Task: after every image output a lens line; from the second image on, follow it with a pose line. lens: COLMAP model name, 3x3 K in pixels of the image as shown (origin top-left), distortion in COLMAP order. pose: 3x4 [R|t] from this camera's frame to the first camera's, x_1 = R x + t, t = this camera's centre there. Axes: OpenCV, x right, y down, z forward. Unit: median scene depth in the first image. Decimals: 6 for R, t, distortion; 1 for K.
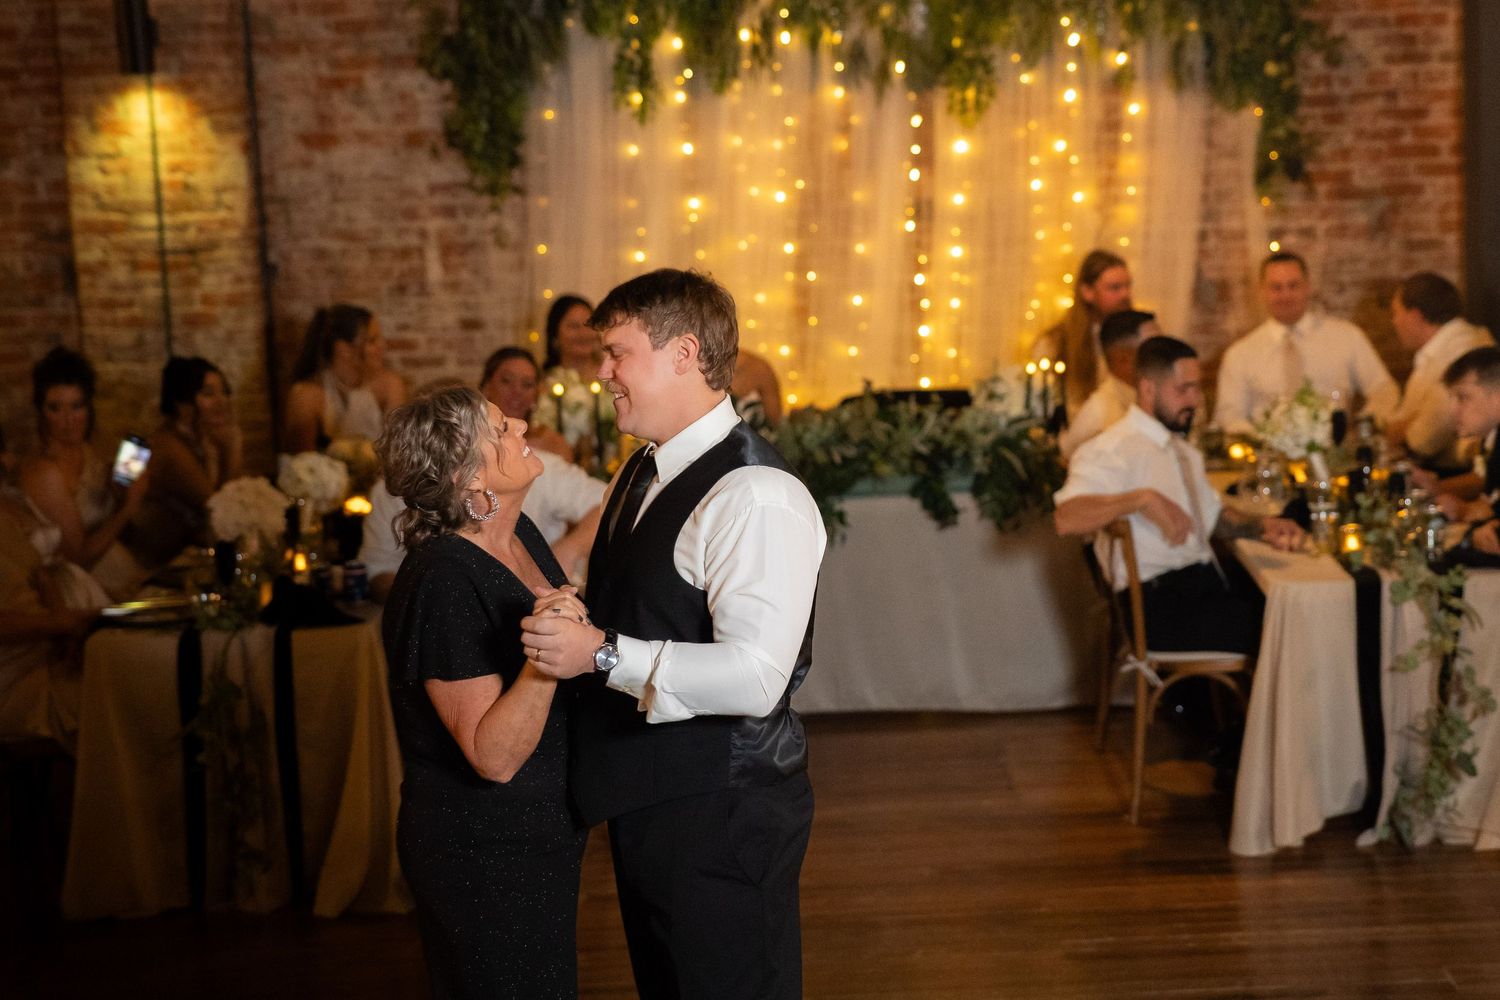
lens RADIAL K [[2973.7, 0, 890.9], [0, 2973.7, 432.5], [0, 0, 1]] dist [0.159135, -0.056005]
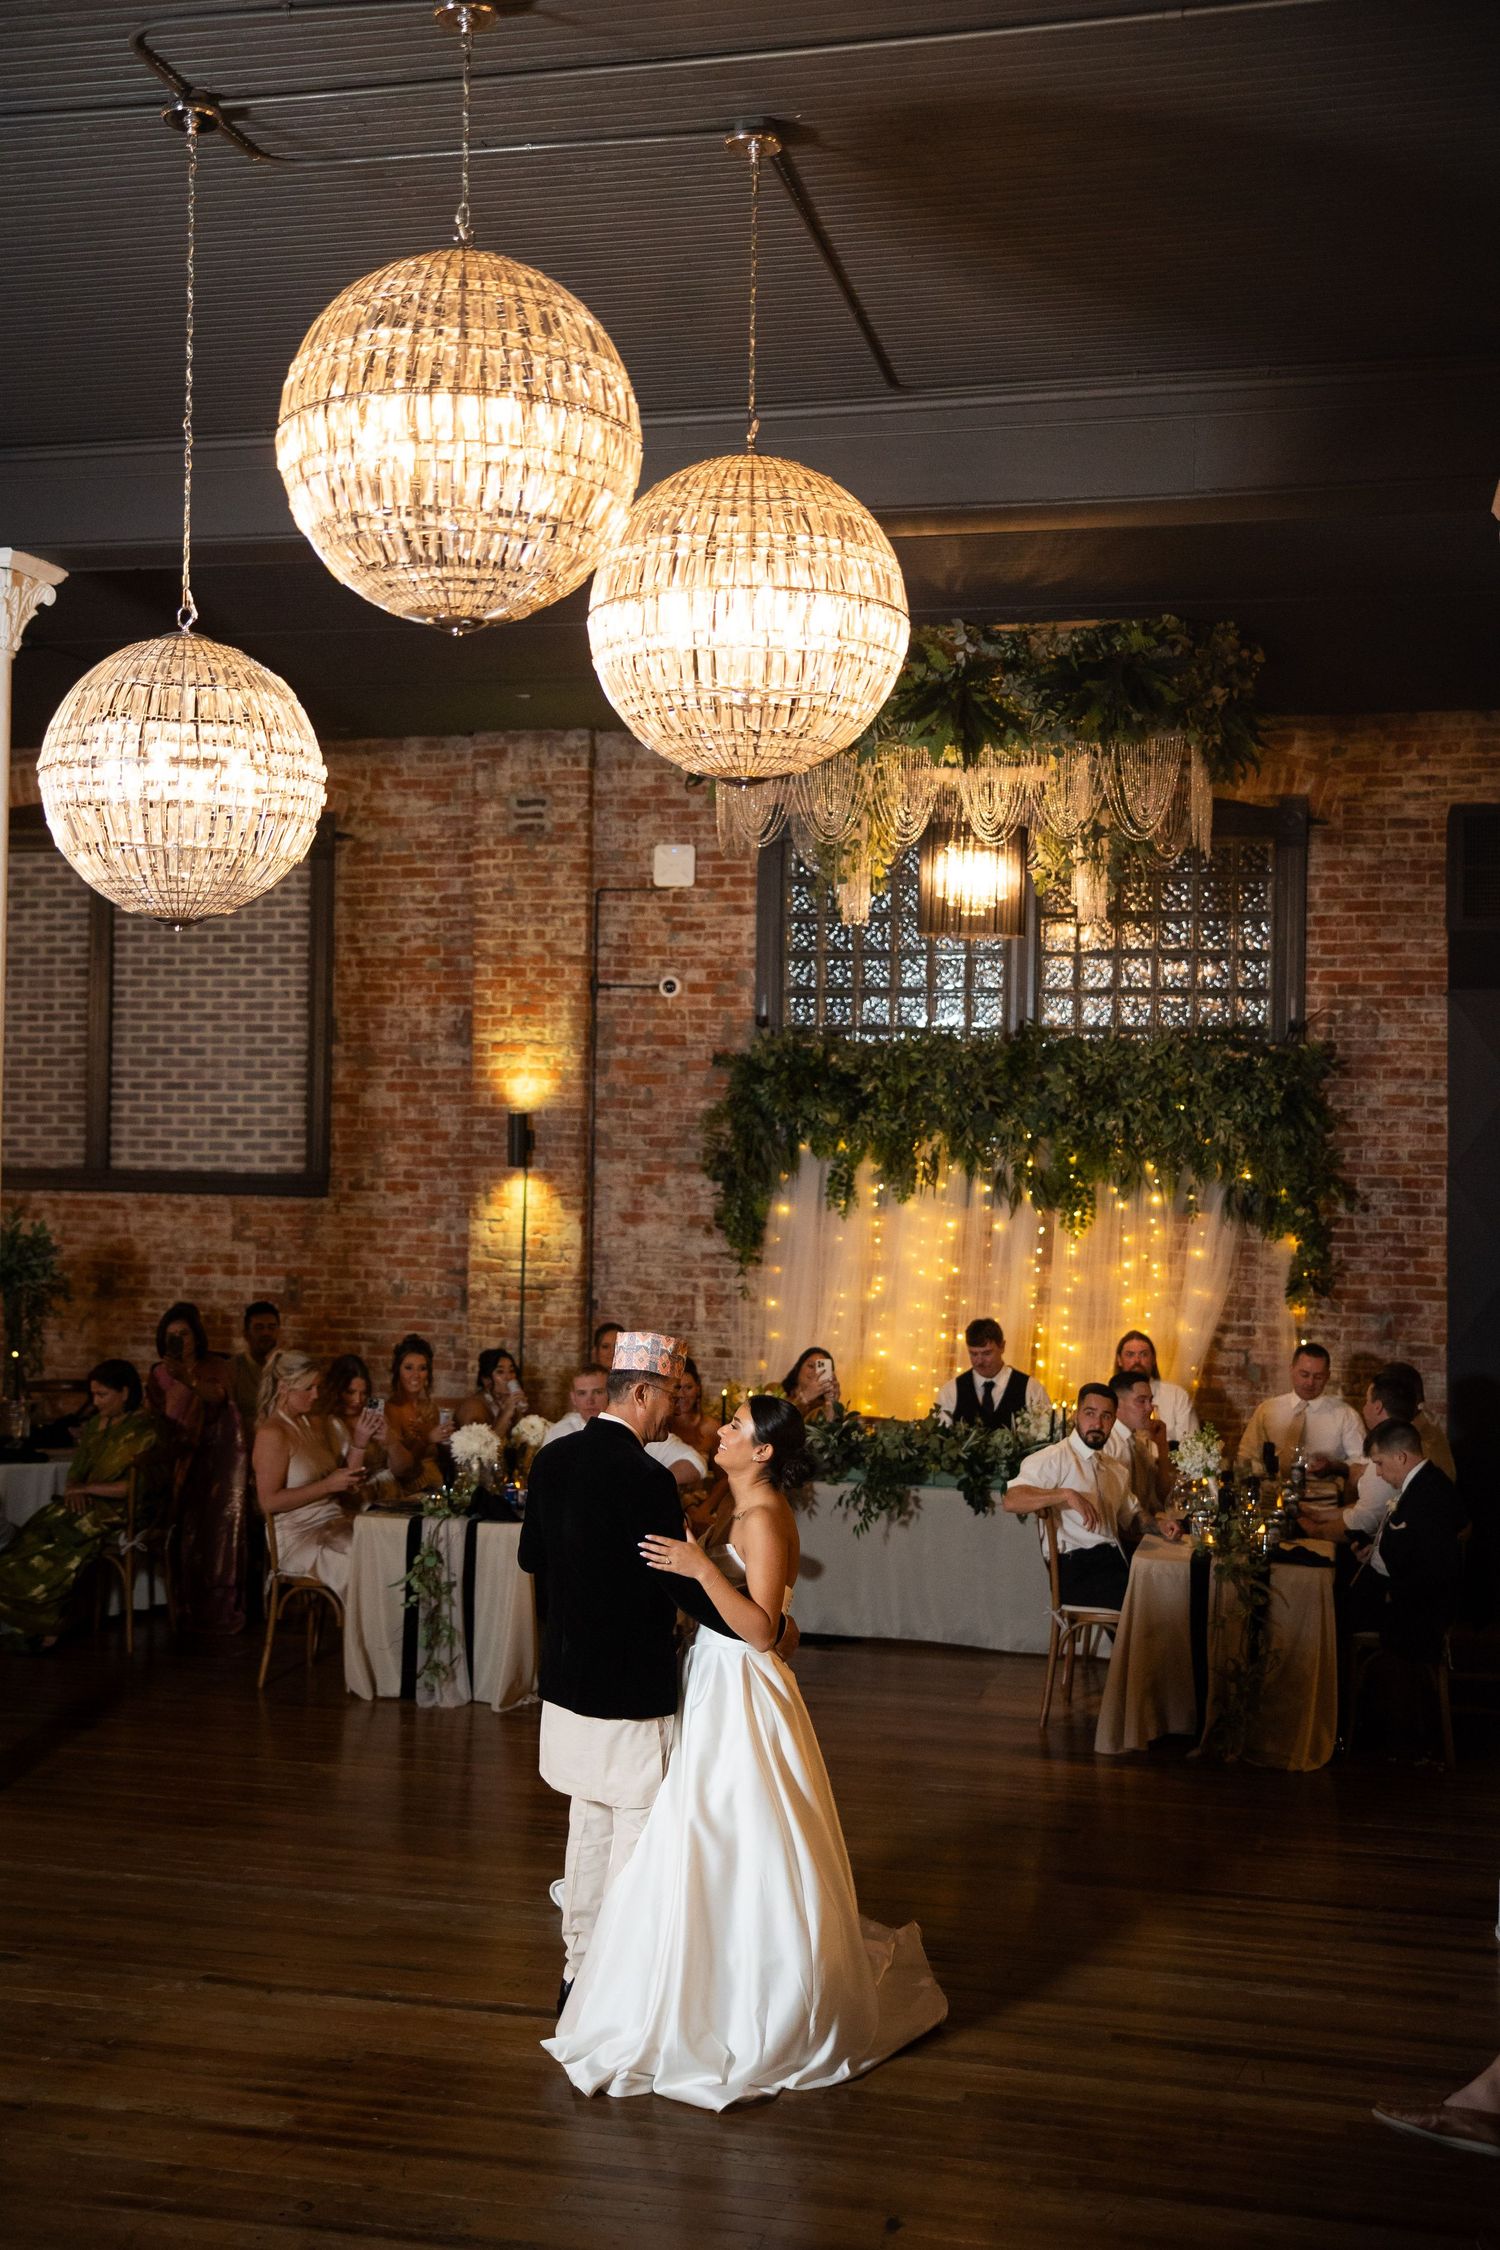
lens RADIAL K [[2467.0, 0, 750.0], [0, 2467.0, 1125.0], [0, 0, 1]] dist [0.022514, 0.007402]
pose [[0.964370, 0.055897, -0.258583, 0.172539], [-0.094769, 0.985550, -0.140392, 0.020854], [0.246999, 0.159895, 0.955733, -0.139264]]
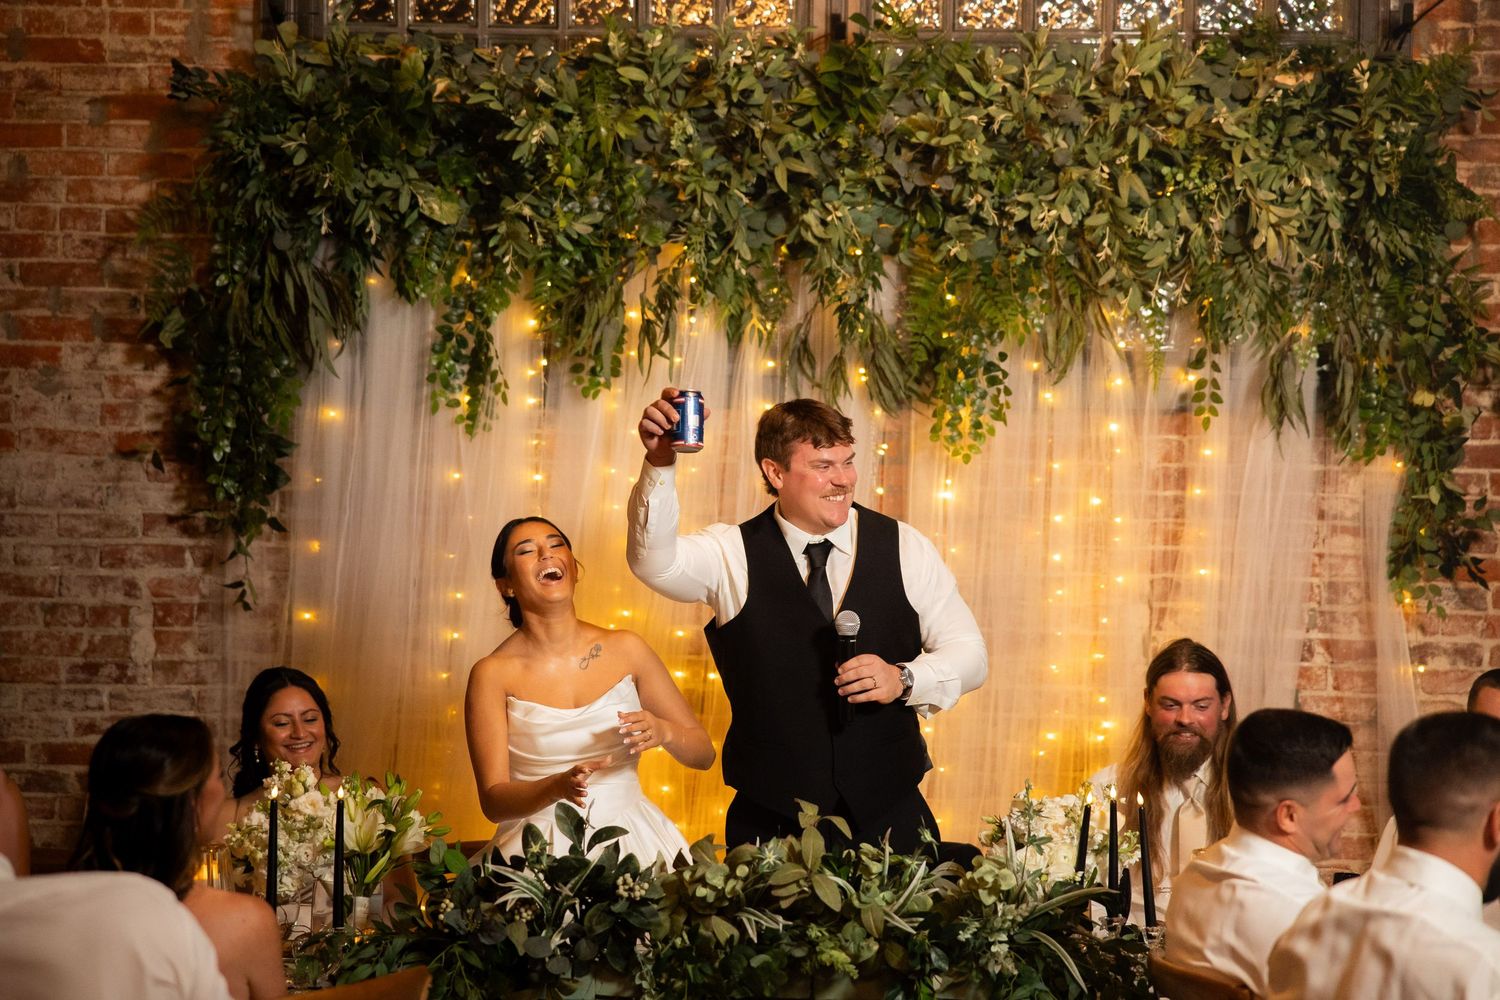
lens RADIAL K [[2807.0, 0, 744.8], [0, 2807.0, 522.7], [0, 0, 1]] dist [0.230741, -0.104105]
pose [[0.998730, 0.049140, -0.011118, -0.014240], [-0.050309, 0.984609, -0.167373, 0.018066], [0.002722, 0.167720, 0.985831, 0.381434]]
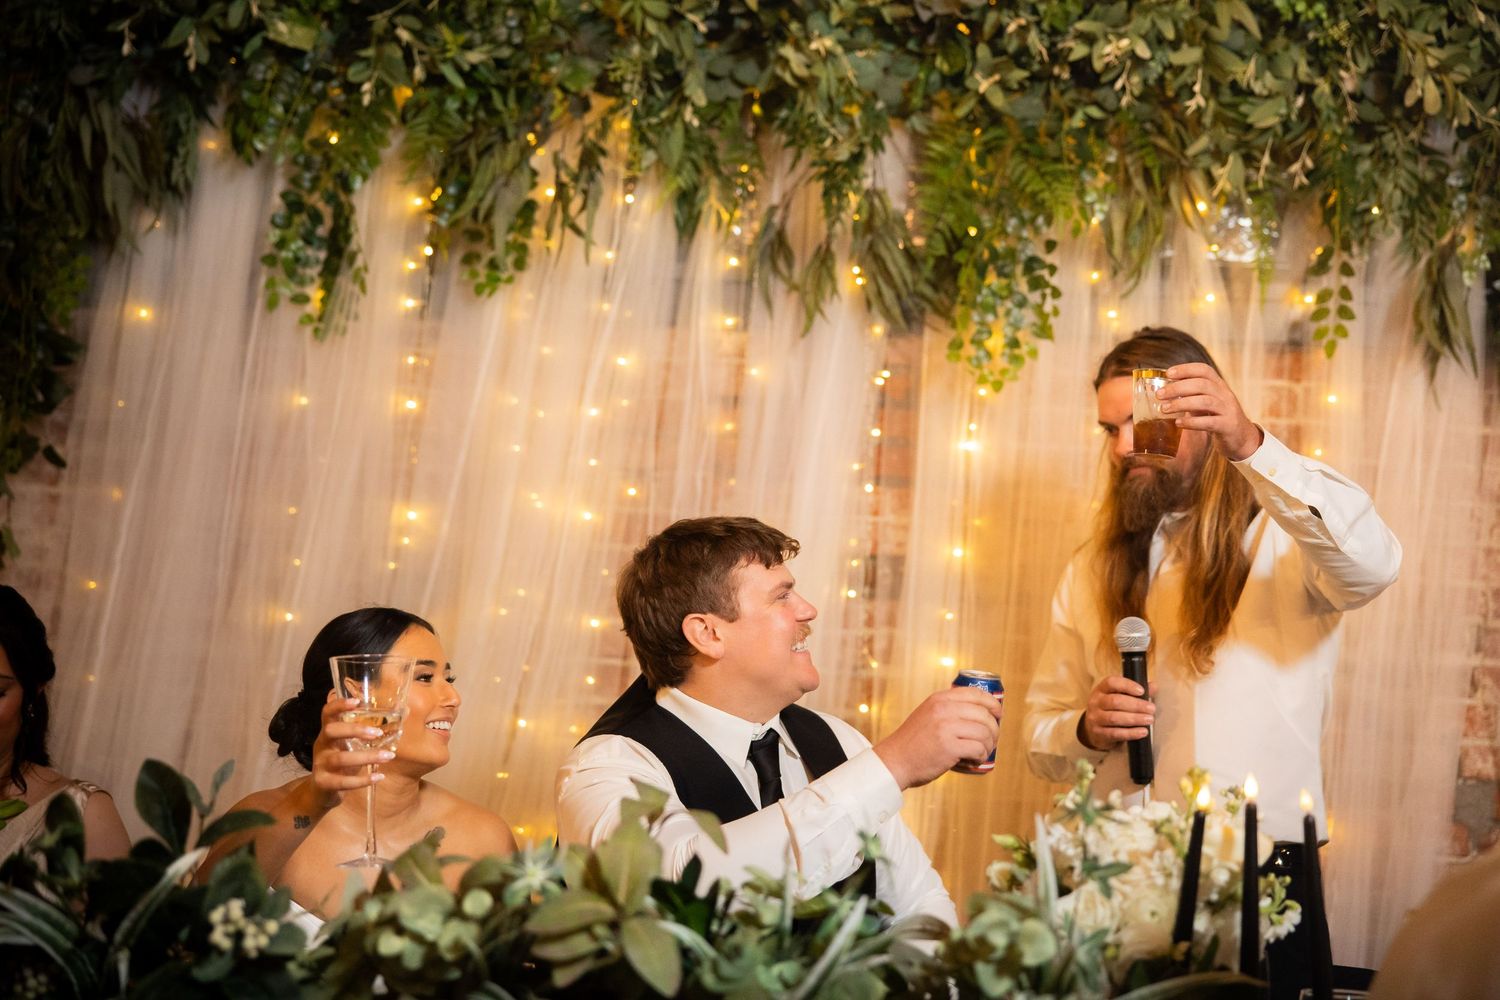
lens RADIAL K [[2131.4, 0, 752.6], [0, 2131.4, 481.7], [0, 0, 1]] dist [0.064829, 0.089889]
pose [[0.994831, 0.076563, -0.066705, 0.012154], [-0.092384, 0.955081, -0.281578, 0.010815], [0.042151, 0.286285, 0.957217, 0.669807]]
